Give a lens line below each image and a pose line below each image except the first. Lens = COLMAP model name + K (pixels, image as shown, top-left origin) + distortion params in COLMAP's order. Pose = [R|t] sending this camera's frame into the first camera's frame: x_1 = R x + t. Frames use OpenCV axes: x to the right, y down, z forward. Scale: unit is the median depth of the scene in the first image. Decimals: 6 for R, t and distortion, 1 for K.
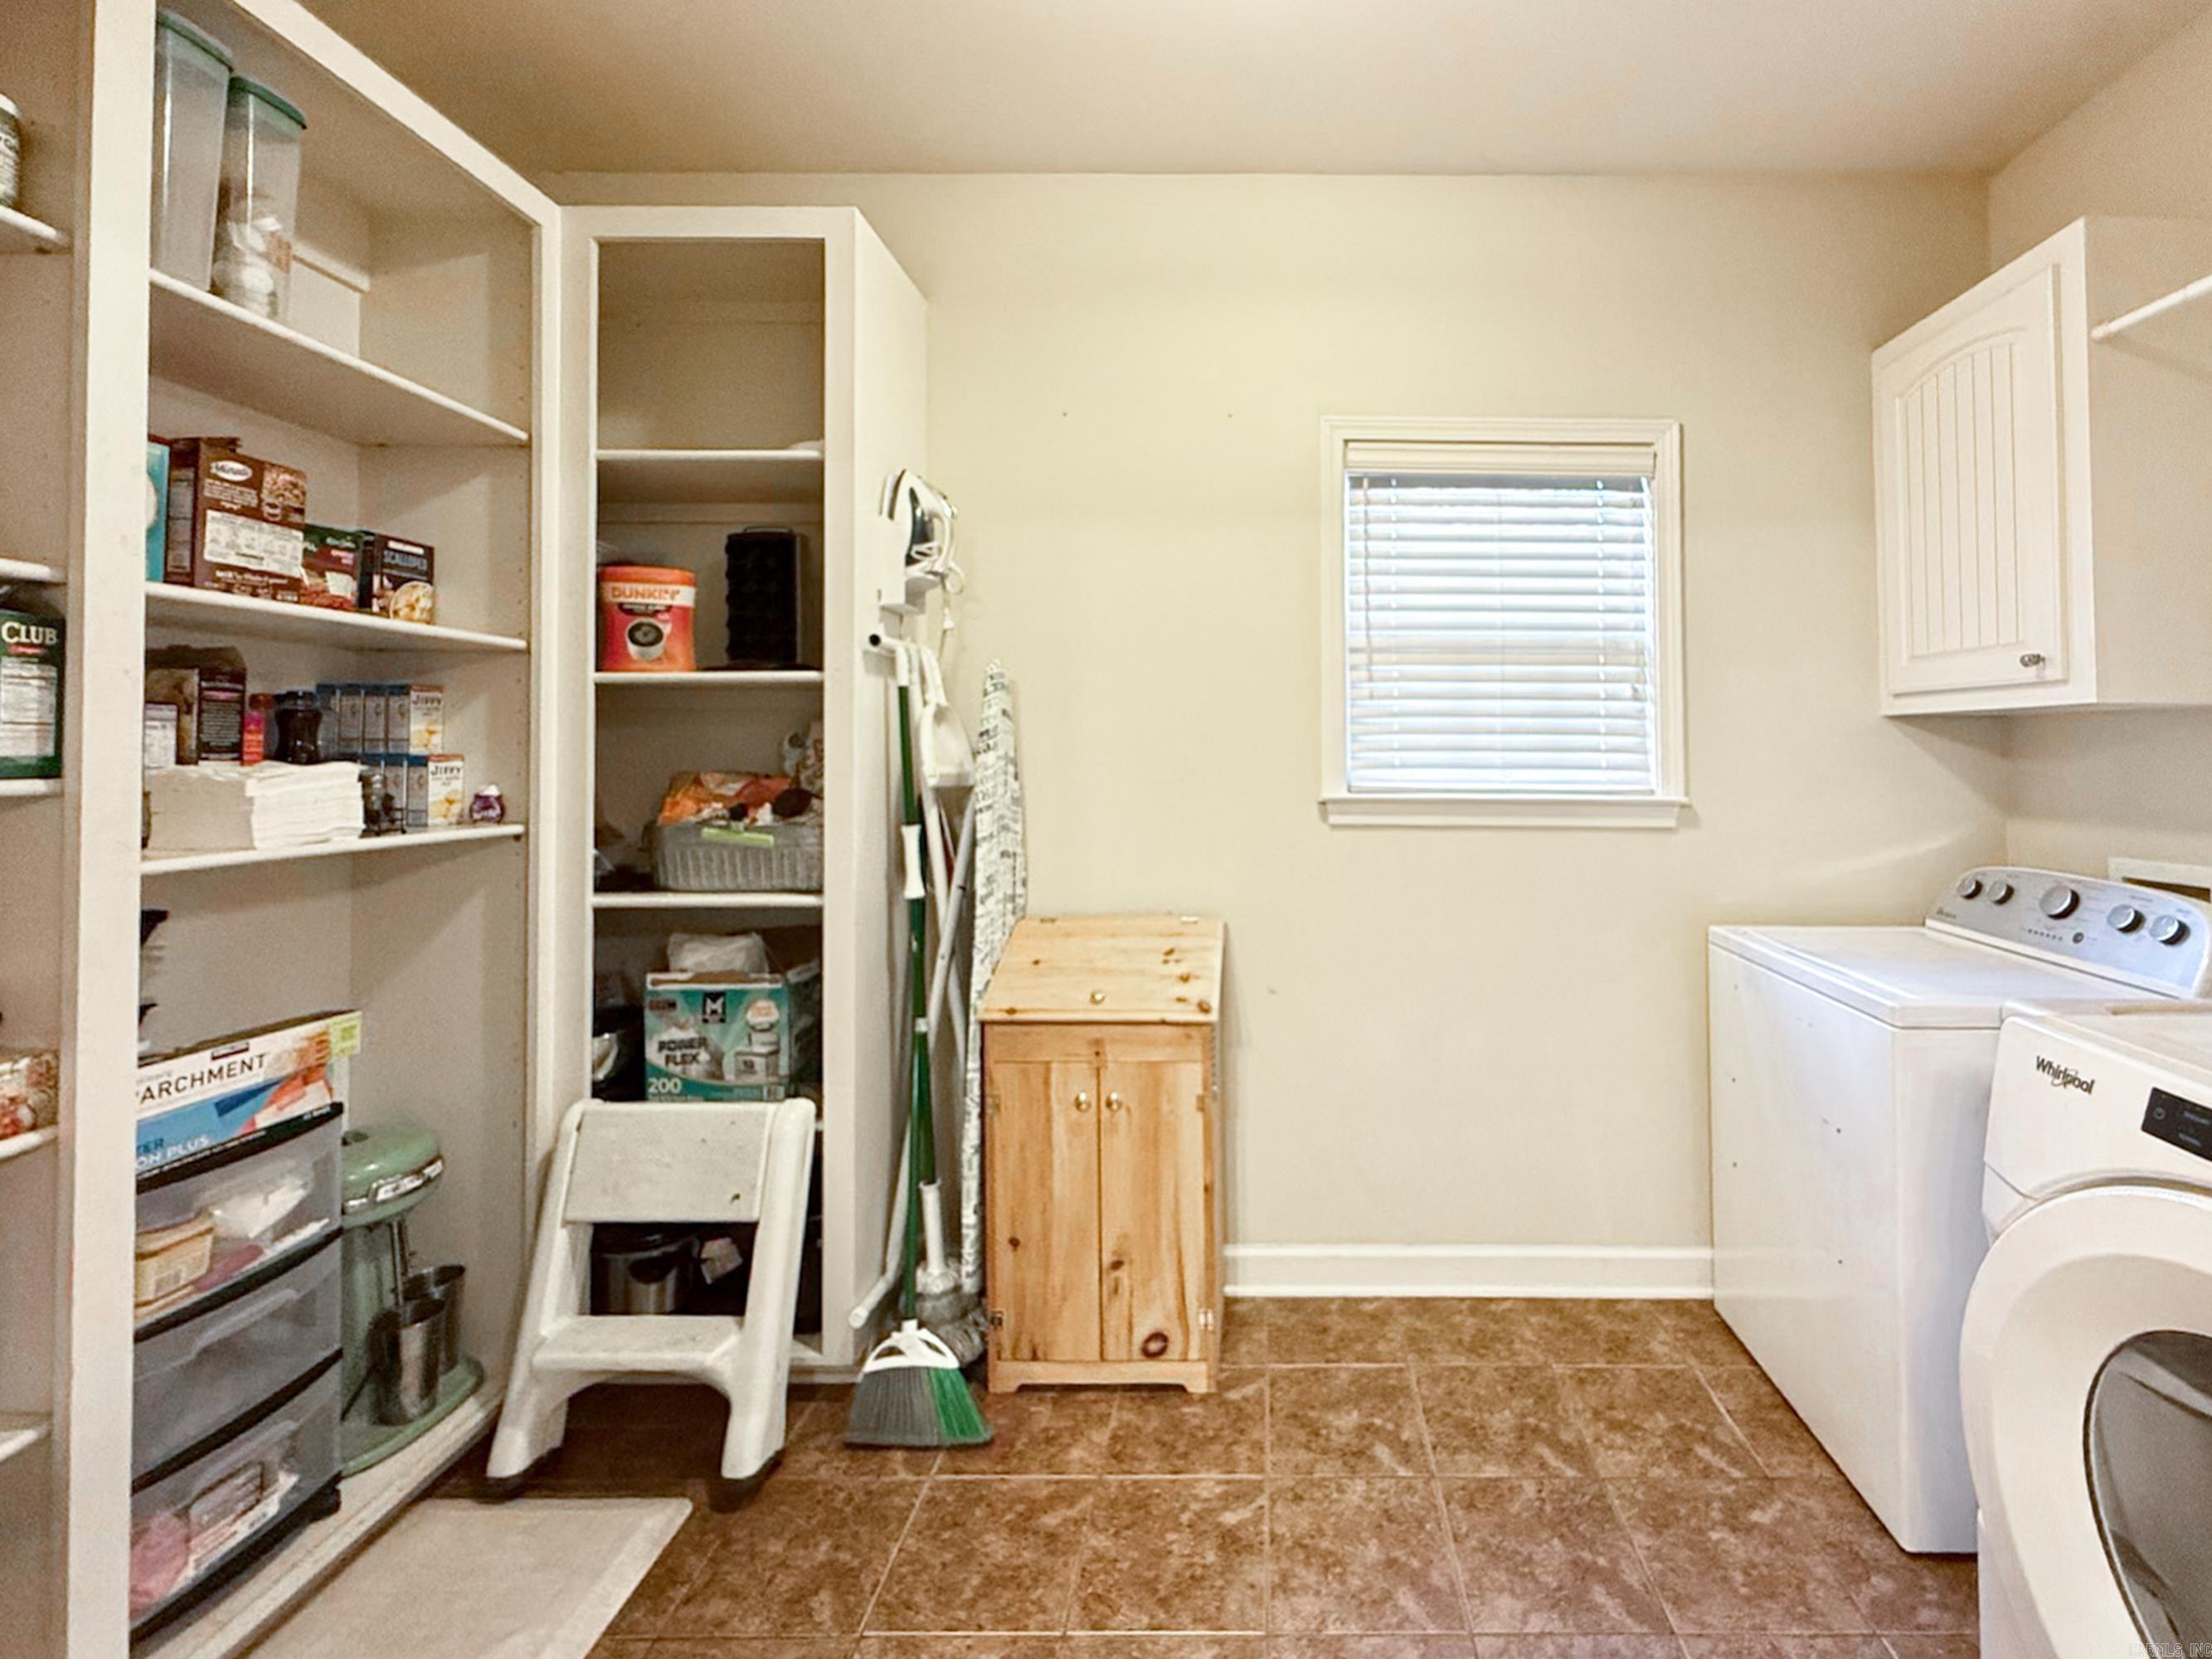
lens RADIAL K [[927.7, 0, 1095.6], [0, 927.7, 827.0], [0, 0, 1]] dist [-0.002006, -0.000338]
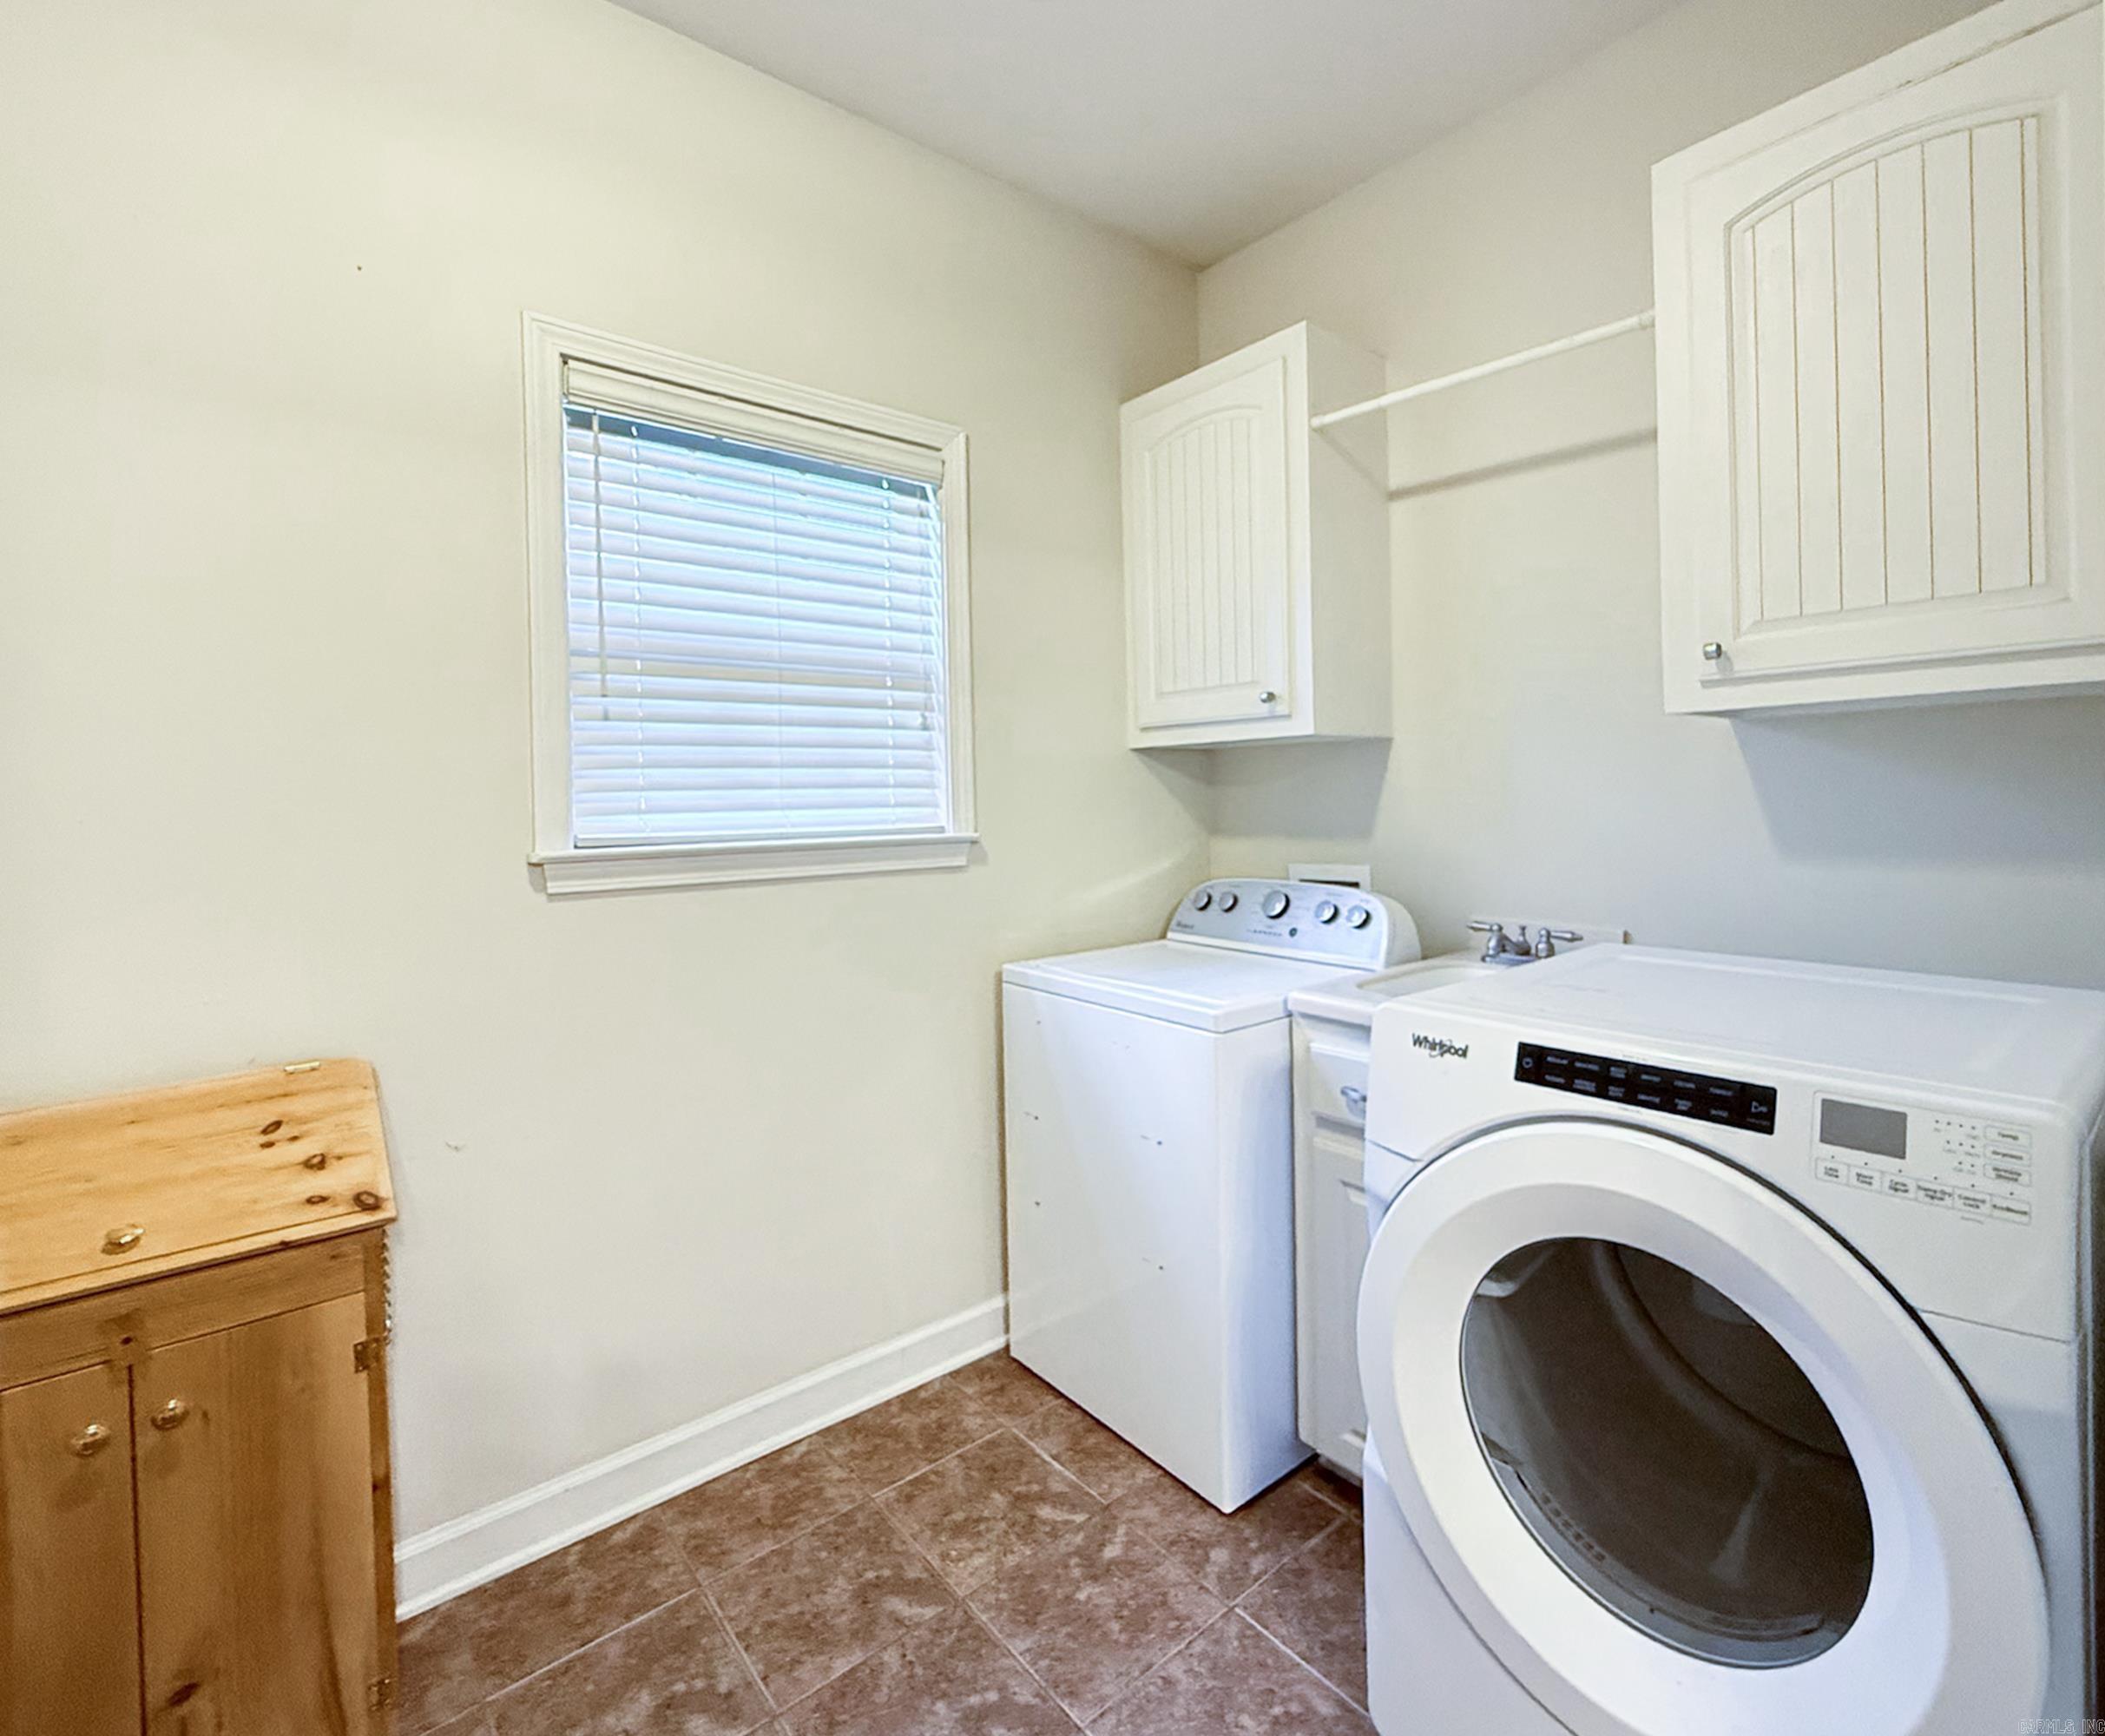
lens RADIAL K [[1052.7, 0, 1053.4], [0, 1052.7, 856.5], [0, 0, 1]] dist [0.002771, -0.000613]
pose [[0.676390, -0.053269, 0.734615, -0.101717], [0.078846, 0.996887, -0.000311, -0.001331], [-0.732312, 0.058132, 0.678484, 0.209651]]
